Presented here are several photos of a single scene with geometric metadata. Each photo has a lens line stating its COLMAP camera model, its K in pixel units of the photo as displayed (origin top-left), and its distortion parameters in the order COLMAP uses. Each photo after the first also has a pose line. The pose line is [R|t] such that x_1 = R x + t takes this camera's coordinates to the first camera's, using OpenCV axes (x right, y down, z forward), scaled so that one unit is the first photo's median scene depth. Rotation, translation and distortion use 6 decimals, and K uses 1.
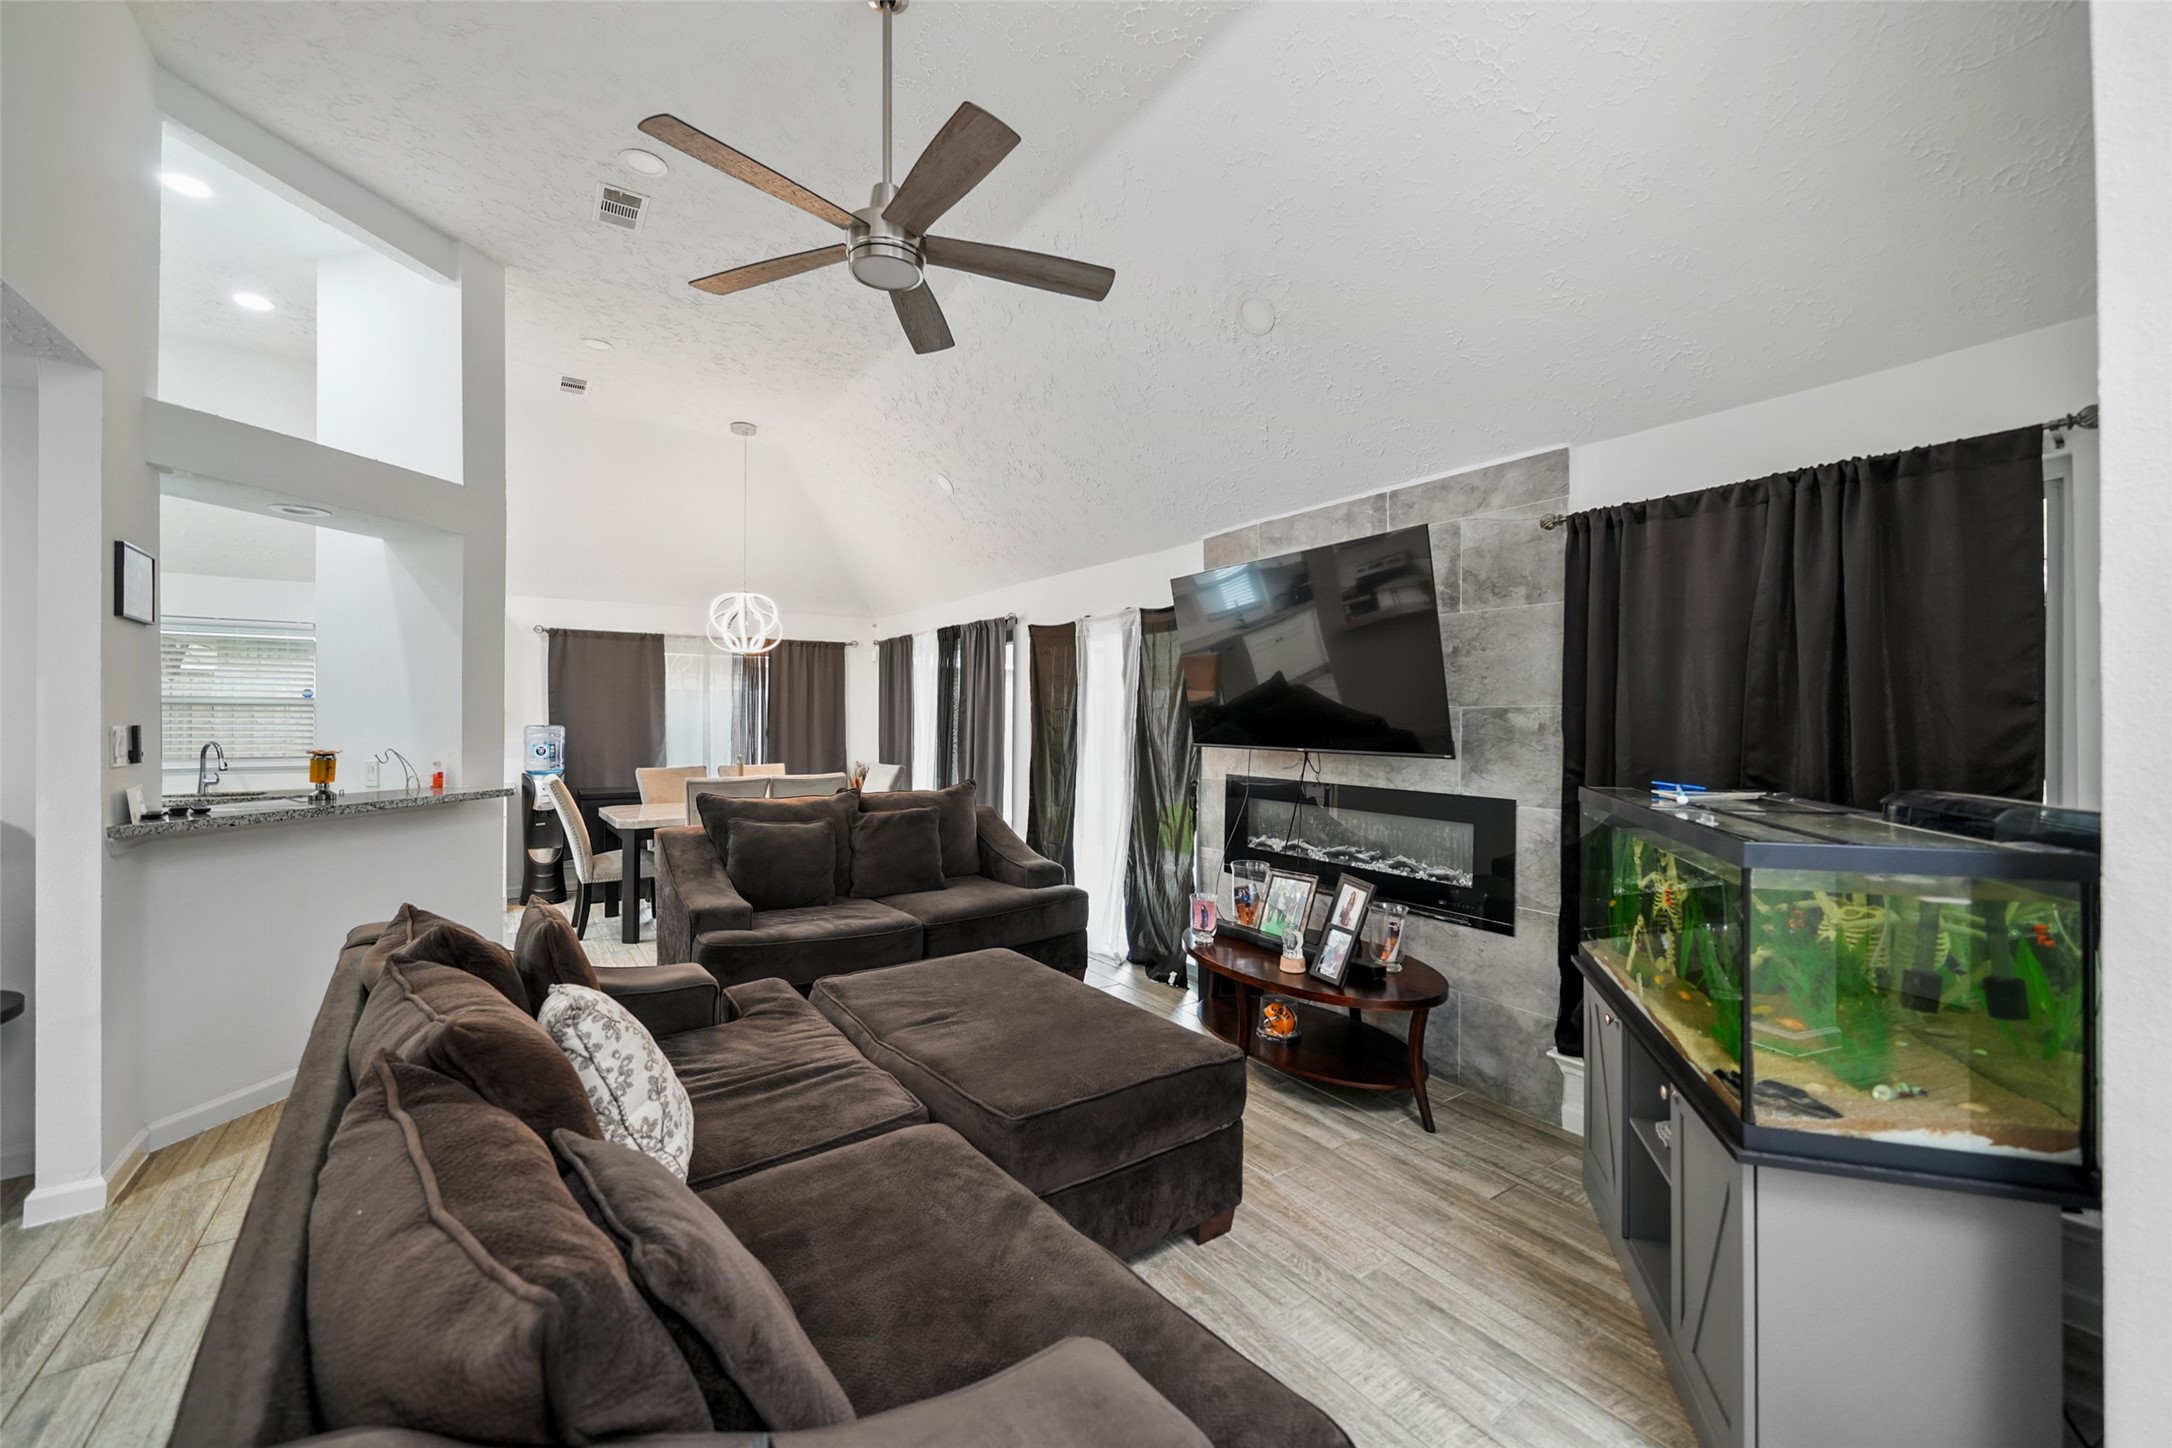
lens RADIAL K [[861.6, 0, 1095.8], [0, 861.6, 697.7], [0, 0, 1]] dist [-0.002641, -0.000699]
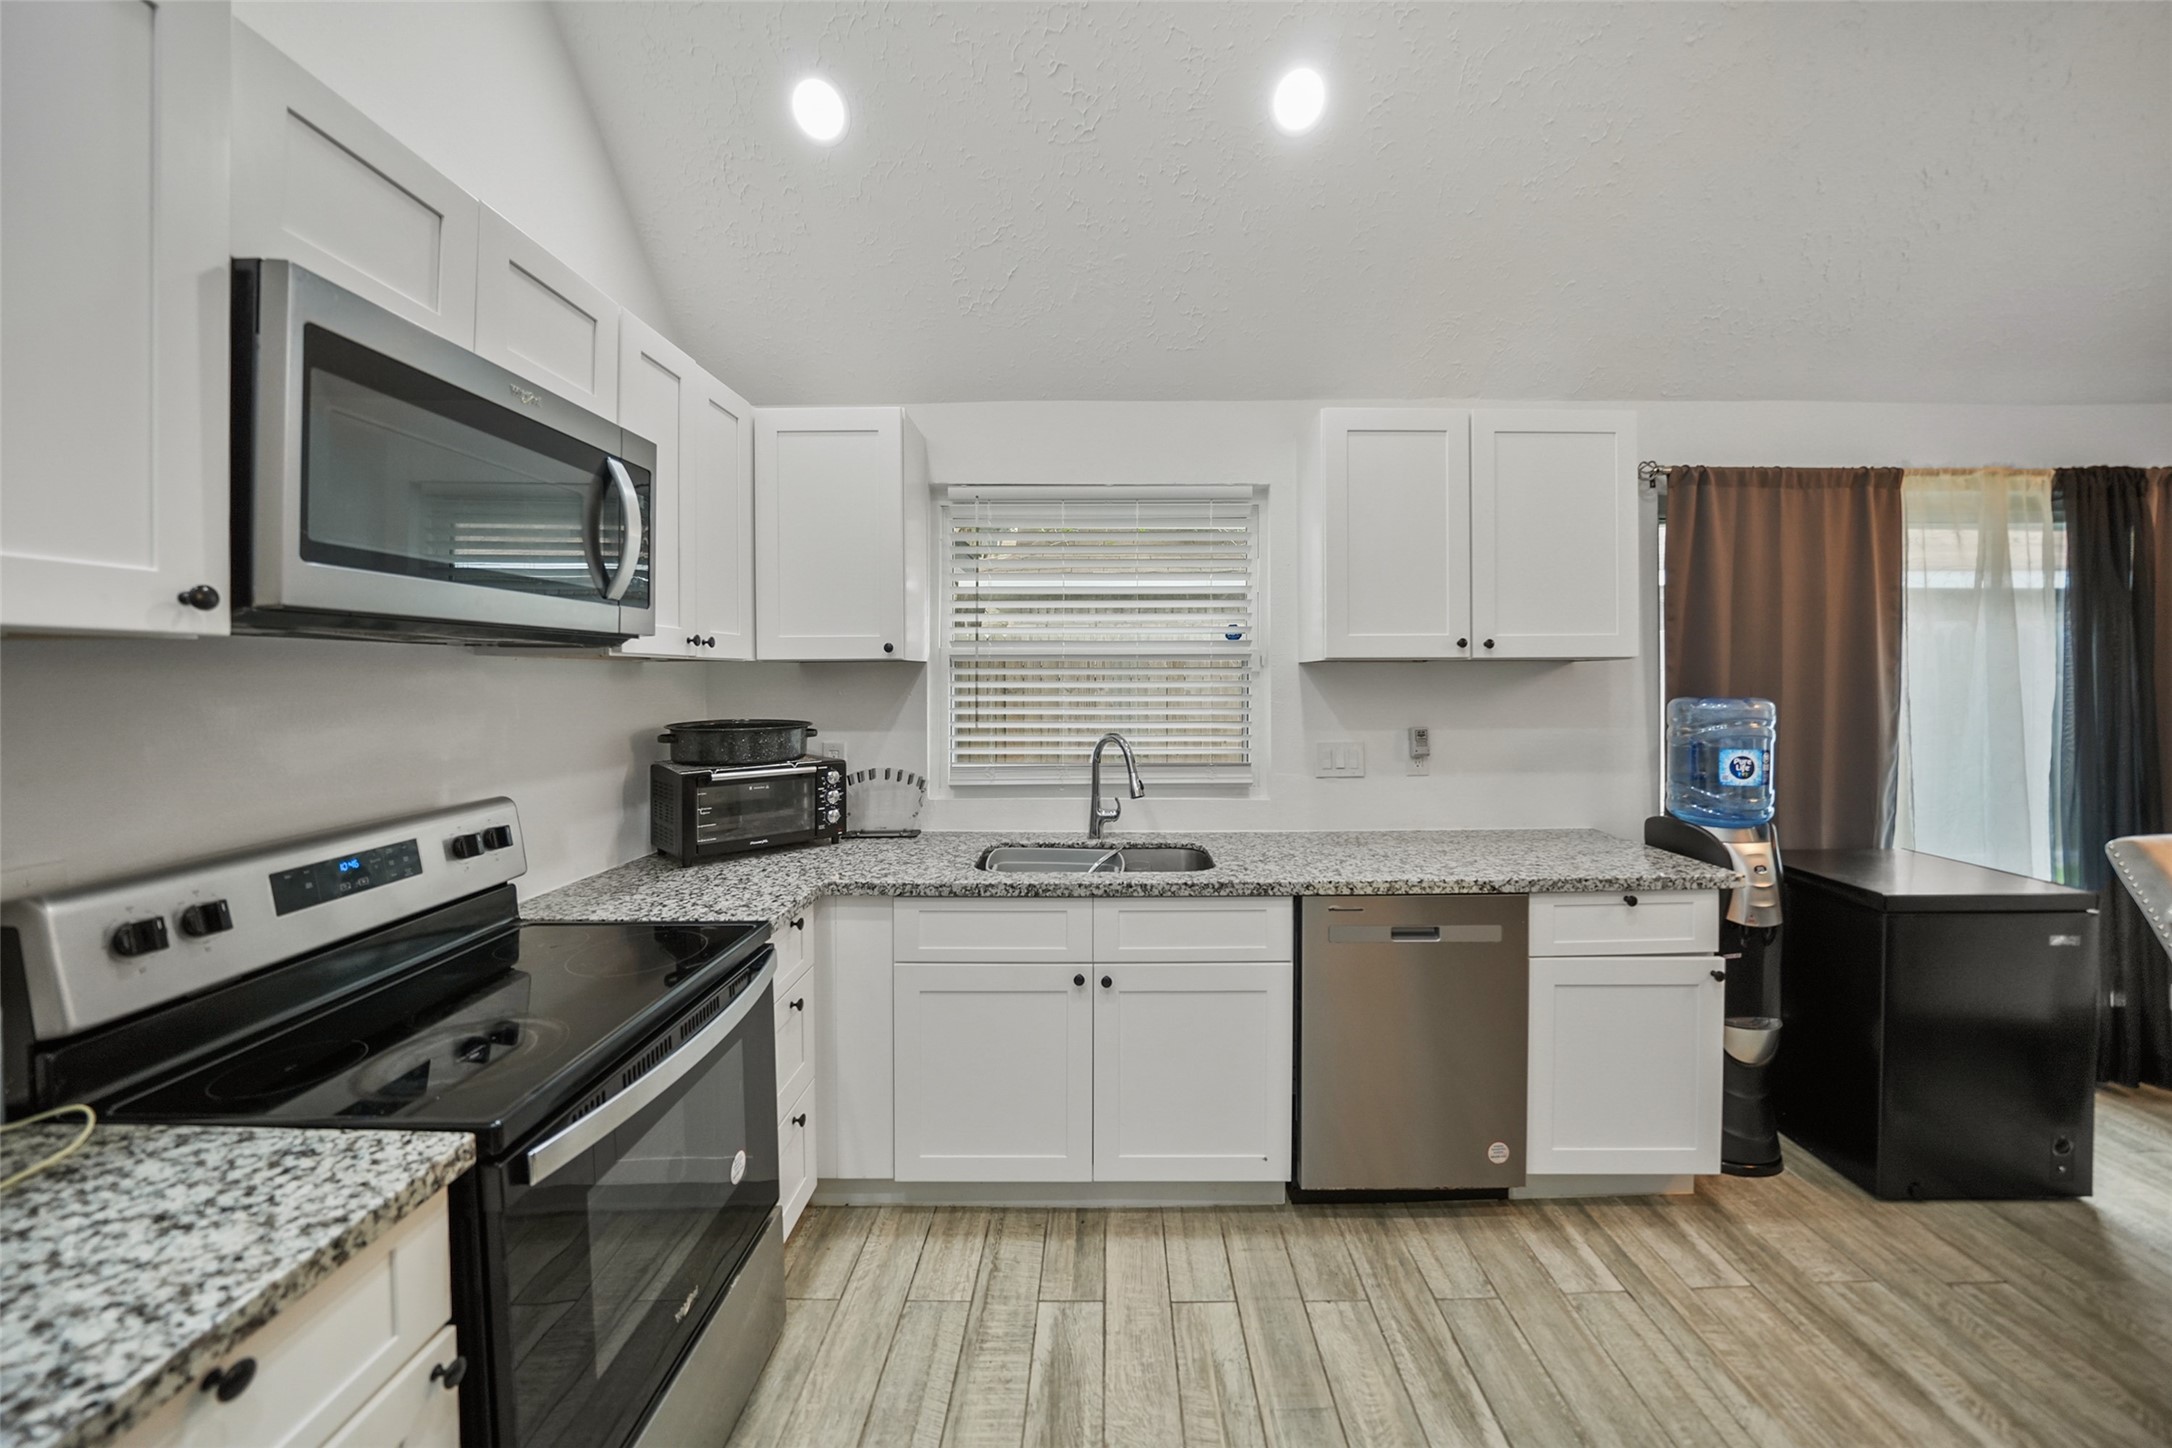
lens RADIAL K [[776.7, 0, 1095.8], [0, 776.7, 686.3], [0, 0, 1]] dist [-0.004833, 0.000322]
pose [[0.818989, -0.002336, -0.573805, -1.148814], [0.021499, 0.999415, 0.026616, 0.018148], [0.573407, -0.034134, 0.818559, 0.928134]]
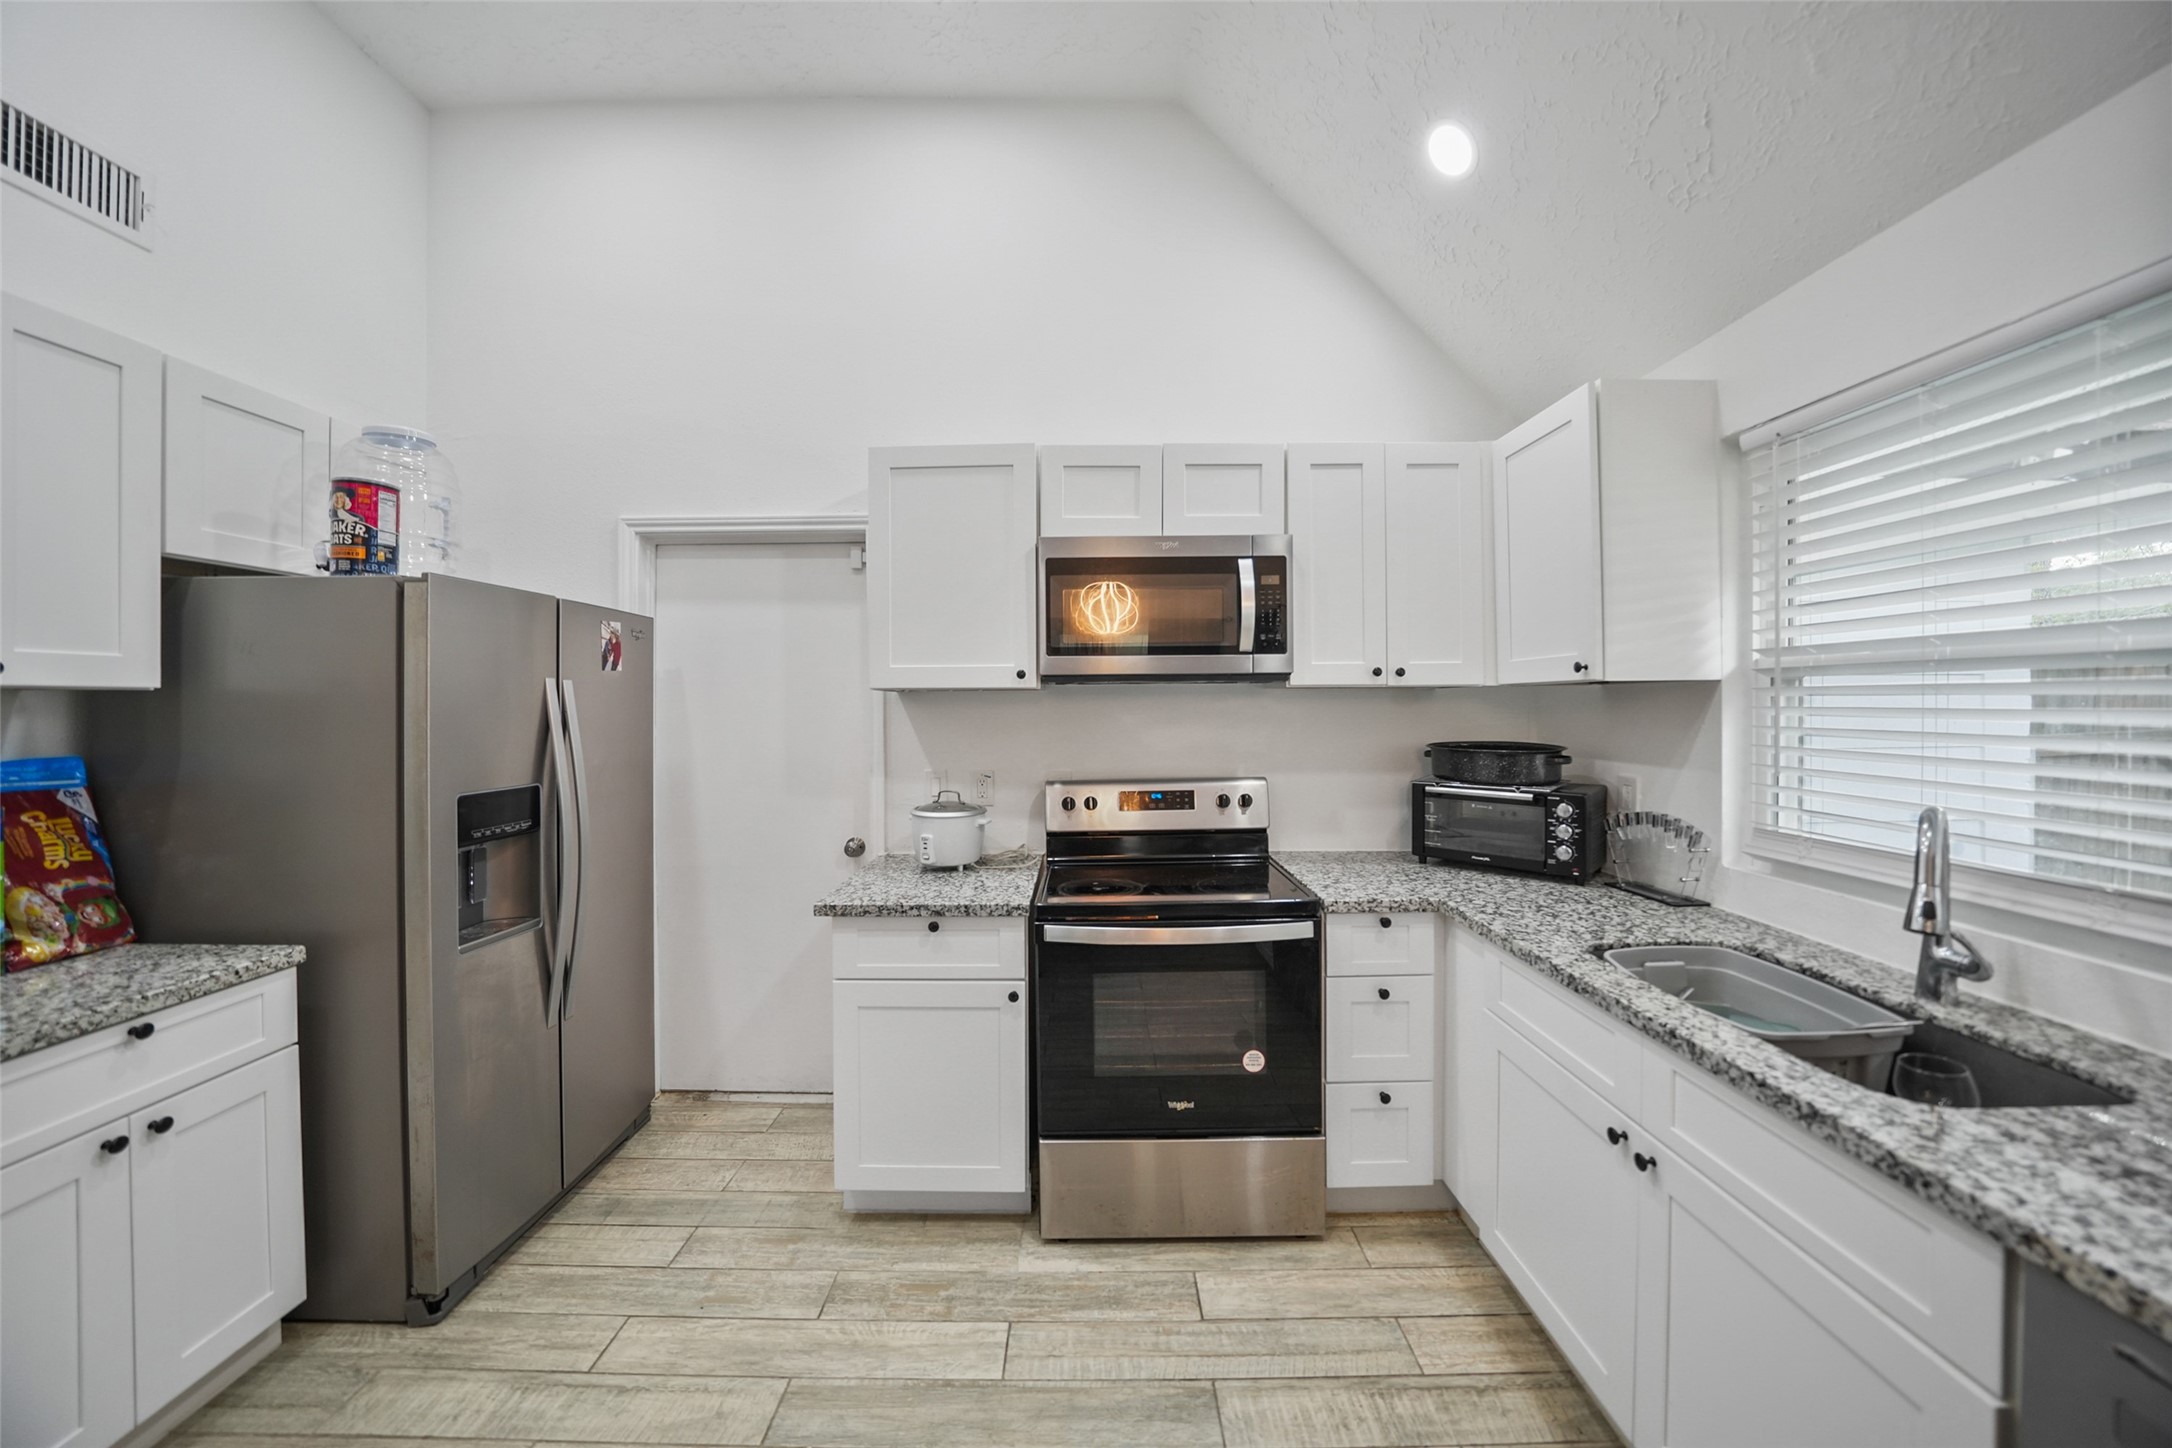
lens RADIAL K [[776.7, 0, 1091.0], [0, 776.7, 704.7], [0, 0, 1]] dist [-0.004833, 0.000322]
pose [[-0.567399, 0.003603, -0.823435, -1.019867], [0.023047, 0.999668, -0.011506, 0.024260], [0.823120, -0.025506, -0.567294, 1.345955]]
